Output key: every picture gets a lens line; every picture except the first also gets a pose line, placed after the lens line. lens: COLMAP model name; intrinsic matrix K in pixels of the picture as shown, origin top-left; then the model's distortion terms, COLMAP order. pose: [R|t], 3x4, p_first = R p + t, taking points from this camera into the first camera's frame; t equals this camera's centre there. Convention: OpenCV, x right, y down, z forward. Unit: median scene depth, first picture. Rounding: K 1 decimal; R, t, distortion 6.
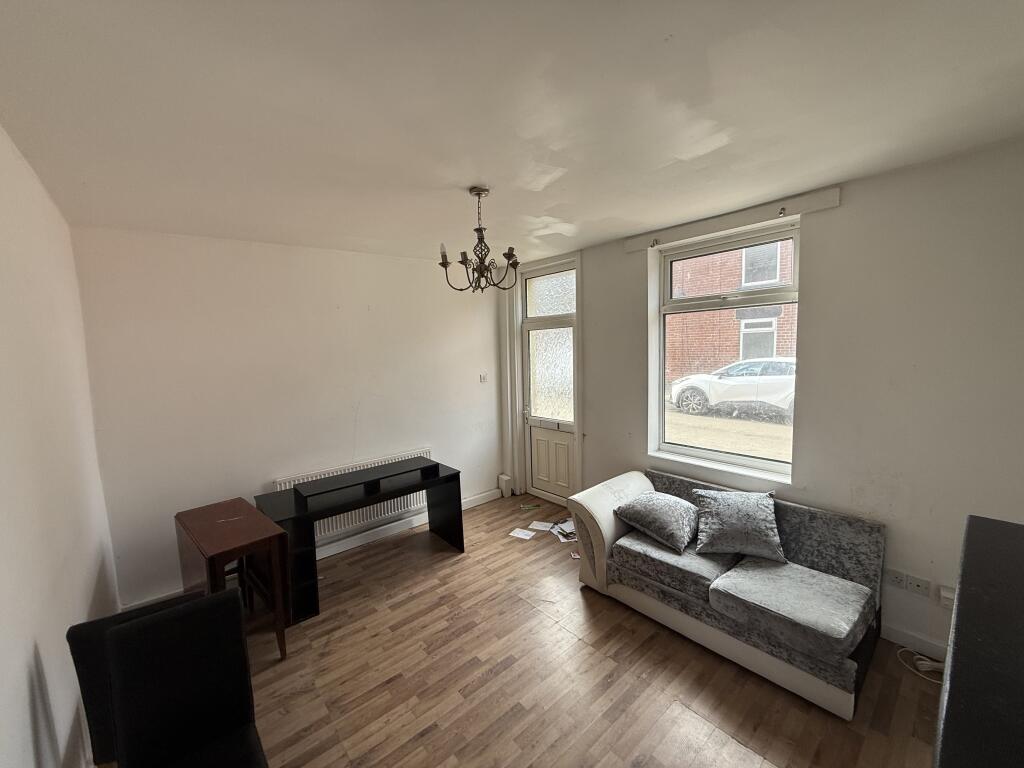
lens RADIAL K [[408.1, 0, 513.2], [0, 408.1, 387.7], [0, 0, 1]] dist [0.000137, 0.000024]
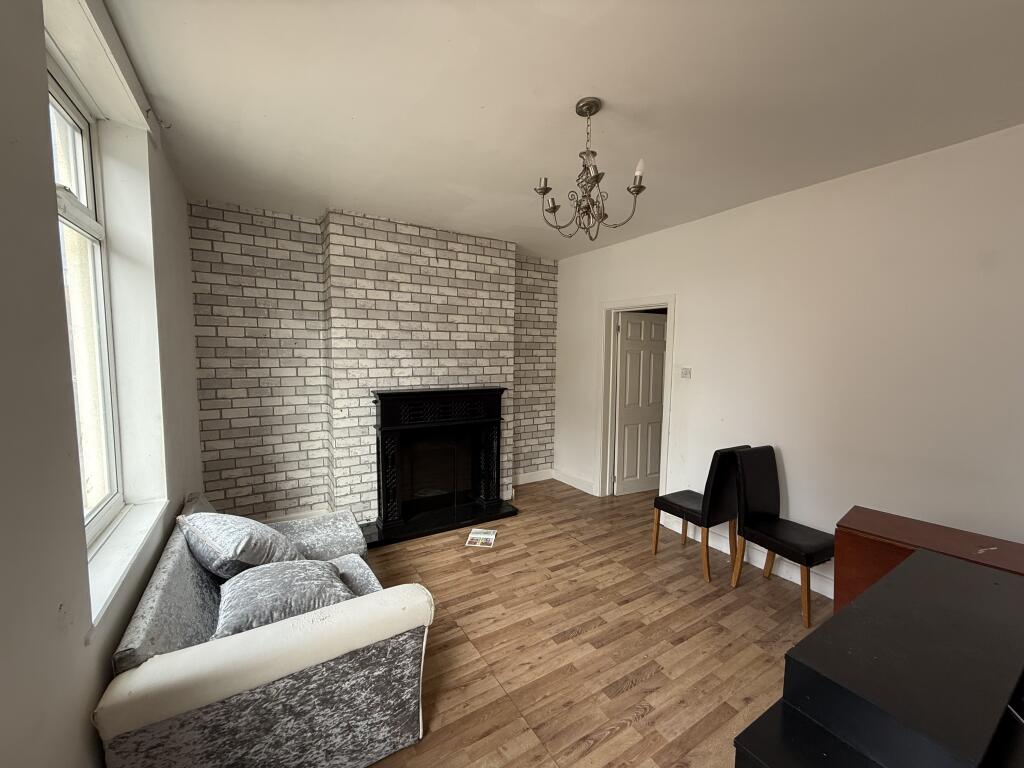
lens RADIAL K [[408.1, 0, 512.1], [0, 408.1, 385.1], [0, 0, 1]] dist [0.000137, 0.000024]
pose [[-0.987703, 0.003529, 0.156299, -0.050030], [0.031304, 0.983964, 0.175597, -0.081350], [-0.153173, 0.178331, -0.971975, 1.831957]]
